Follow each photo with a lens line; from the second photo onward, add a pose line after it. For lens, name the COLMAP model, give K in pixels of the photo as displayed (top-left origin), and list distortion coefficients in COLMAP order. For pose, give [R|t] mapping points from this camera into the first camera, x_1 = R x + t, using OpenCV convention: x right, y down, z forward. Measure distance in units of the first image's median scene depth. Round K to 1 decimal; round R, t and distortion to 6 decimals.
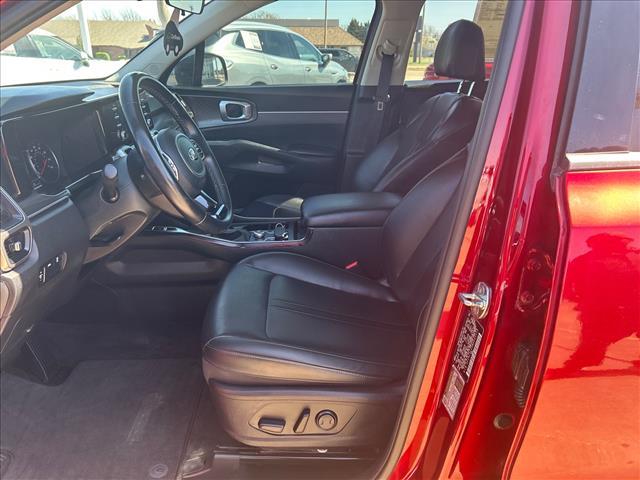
lens RADIAL K [[474.6, 0, 320.0], [0, 474.6, 240.0], [0, 0, 1]] dist [-0.008354, -0.001151]
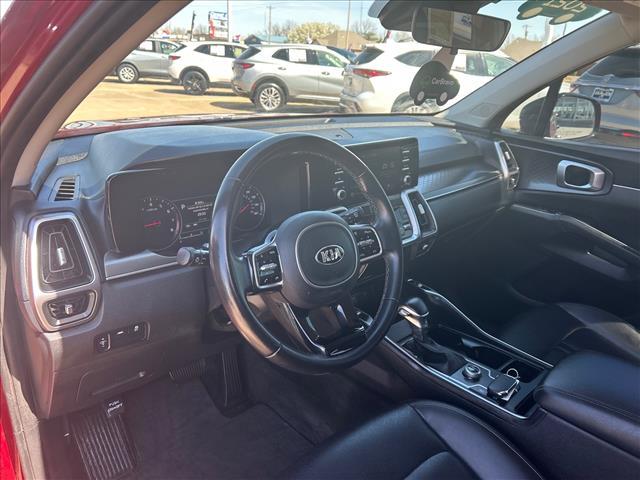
lens RADIAL K [[474.6, 0, 320.0], [0, 474.6, 240.0], [0, 0, 1]] dist [-0.008354, -0.001151]
pose [[0.652876, 0.293460, -0.698308, 0.104372], [-0.319933, 0.942467, 0.096948, -0.134451], [0.686583, 0.160116, 0.709202, 0.249276]]
